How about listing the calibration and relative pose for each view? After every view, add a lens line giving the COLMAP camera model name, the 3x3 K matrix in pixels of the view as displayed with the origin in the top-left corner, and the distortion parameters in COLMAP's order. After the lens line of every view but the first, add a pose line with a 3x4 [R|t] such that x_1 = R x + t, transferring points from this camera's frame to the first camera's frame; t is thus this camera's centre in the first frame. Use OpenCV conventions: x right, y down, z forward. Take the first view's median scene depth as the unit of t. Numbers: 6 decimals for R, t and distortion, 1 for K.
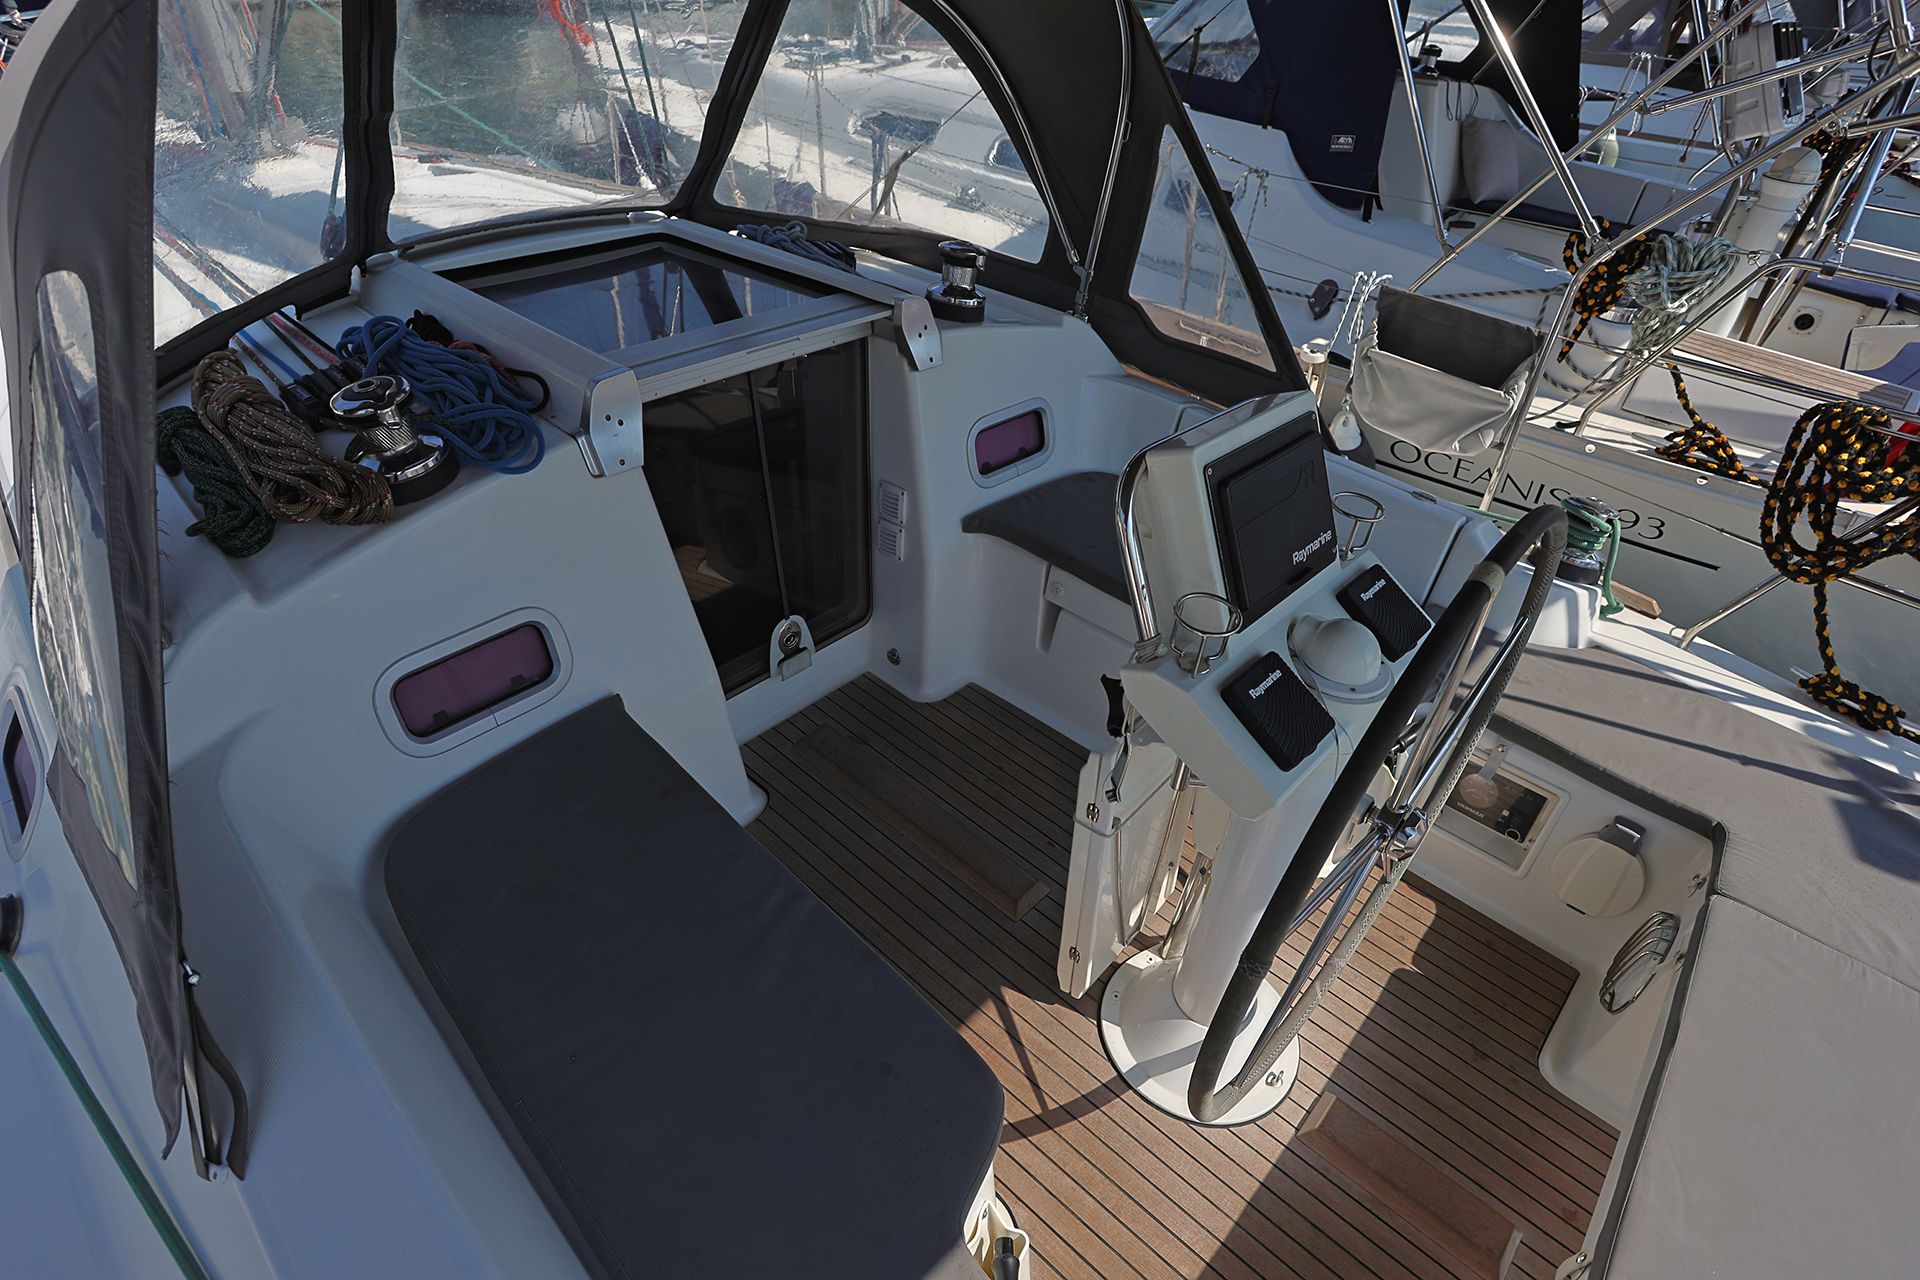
lens RADIAL K [[986.7, 0, 960.0], [0, 986.7, 640.0], [0, 0, 1]] dist [-0.072565, 0.029469]
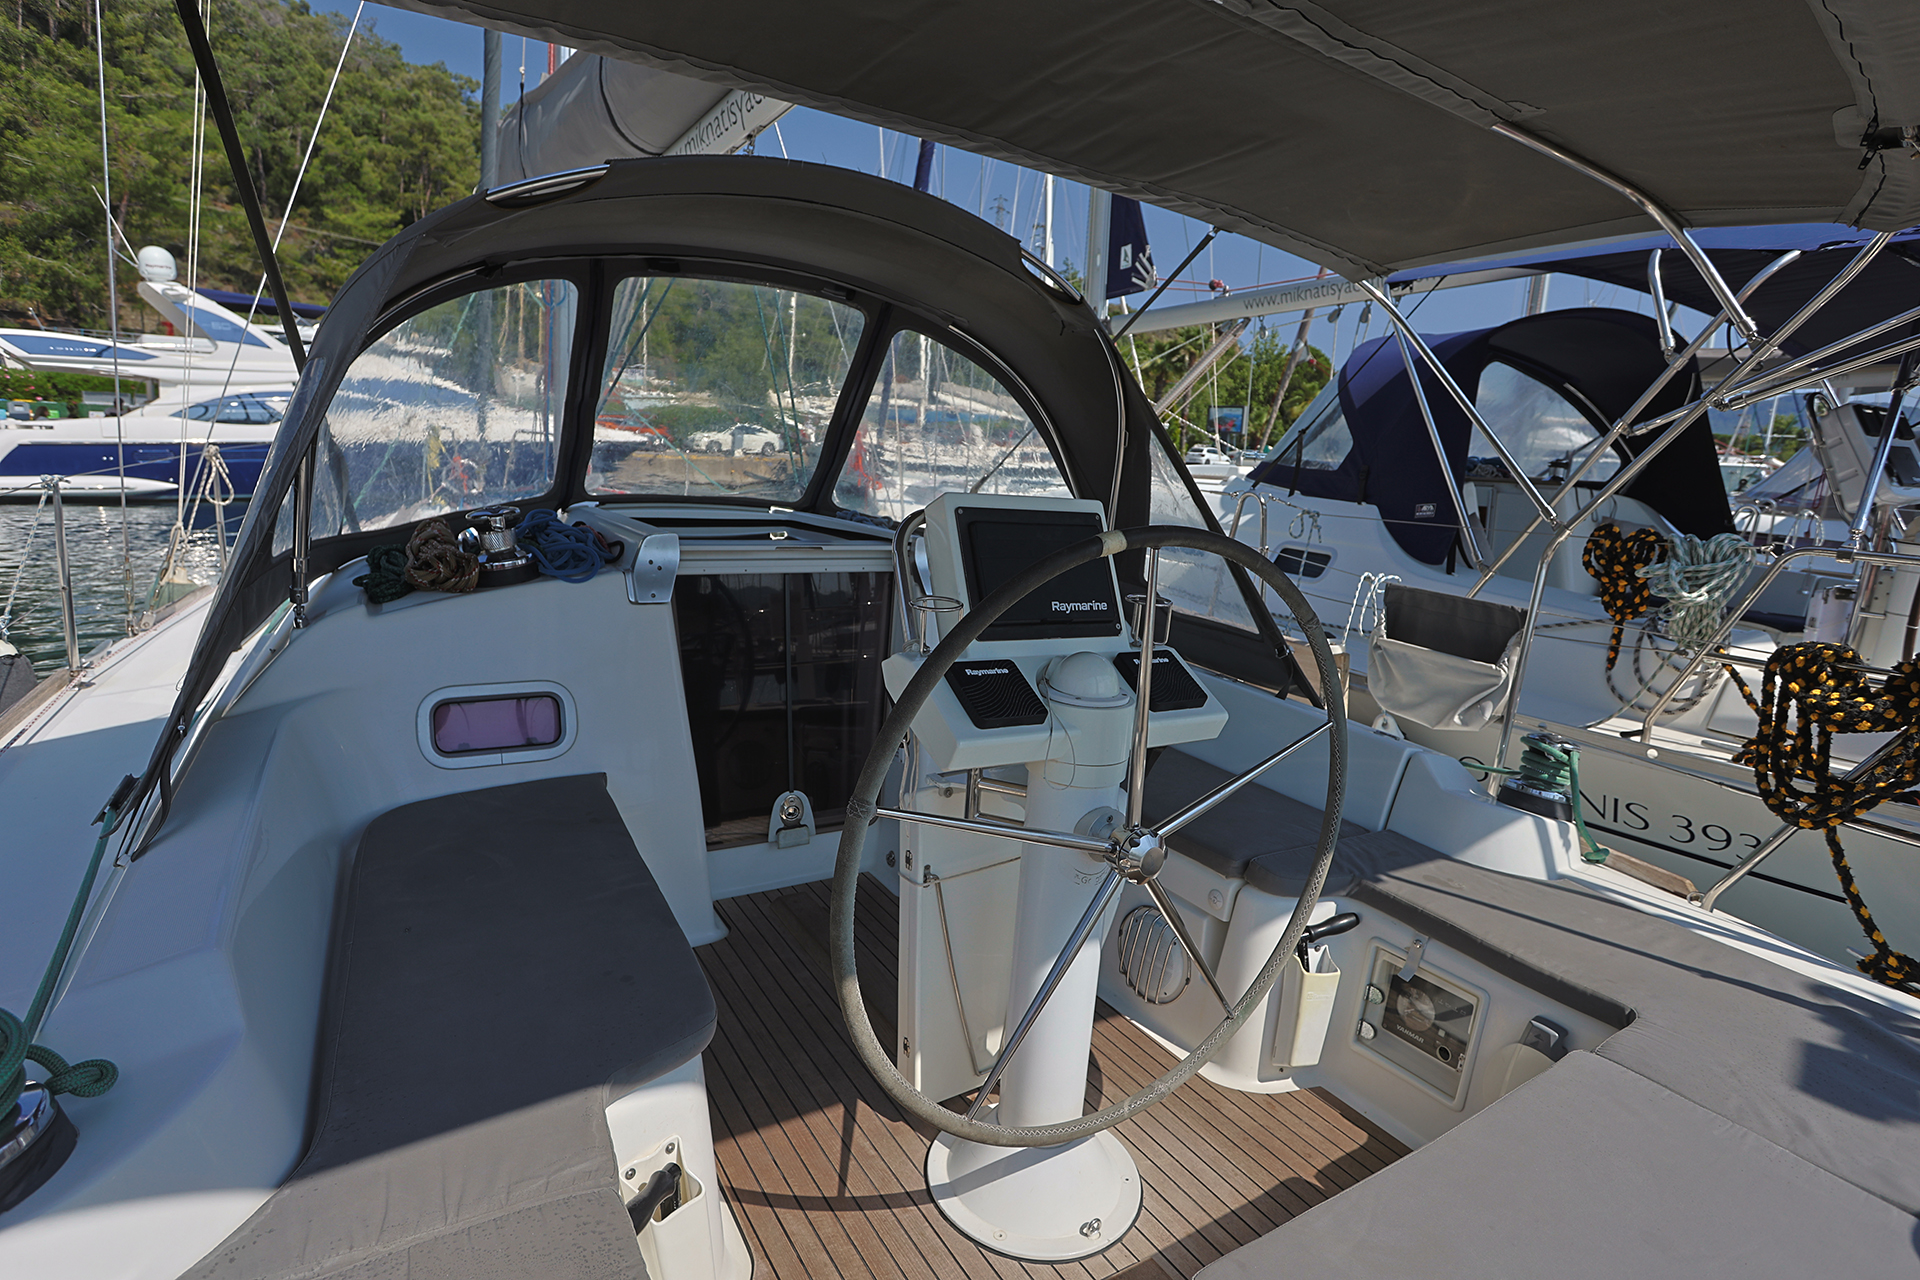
lens RADIAL K [[1000.6, 0, 960.0], [0, 1000.6, 640.0], [0, 0, 1]] dist [-0.075216, 0.033064]
pose [[0.962233, 0.058978, -0.265761, 0.351468], [-0.170948, 0.890670, -0.421289, 0.311227], [0.211858, 0.450810, 0.867114, -0.049675]]
